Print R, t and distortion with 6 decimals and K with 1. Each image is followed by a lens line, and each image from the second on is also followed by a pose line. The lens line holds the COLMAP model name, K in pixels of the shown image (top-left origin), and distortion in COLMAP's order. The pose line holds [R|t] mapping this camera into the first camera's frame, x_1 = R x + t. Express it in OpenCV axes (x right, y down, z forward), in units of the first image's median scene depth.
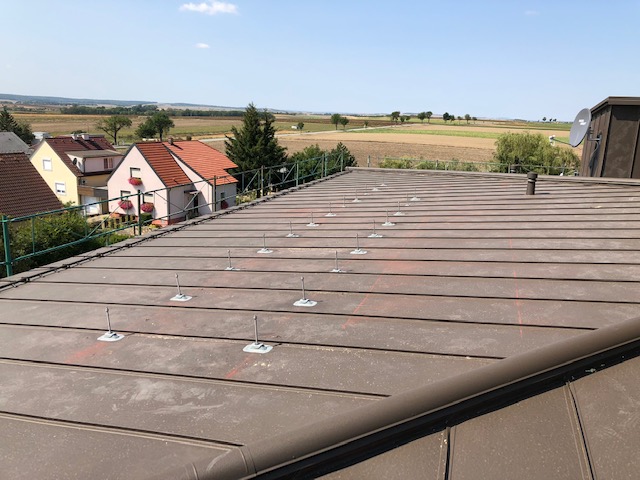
lens RADIAL K [[520.5, 0, 320.0], [0, 520.5, 240.0], [0, 0, 1]] dist [-0.002728, -0.004101]
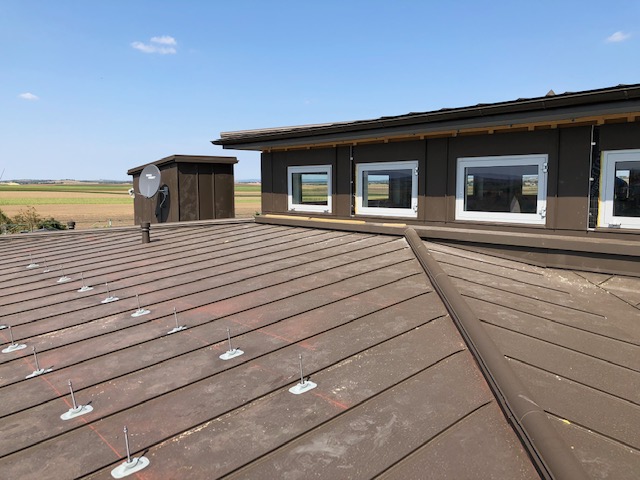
lens RADIAL K [[520.5, 0, 320.0], [0, 520.5, 240.0], [0, 0, 1]] dist [-0.002728, -0.004101]
pose [[0.488421, -0.124548, 0.863674, -0.346548], [0.216346, 0.976143, 0.018420, -0.033053], [-0.845364, 0.177856, 0.503714, 0.140772]]
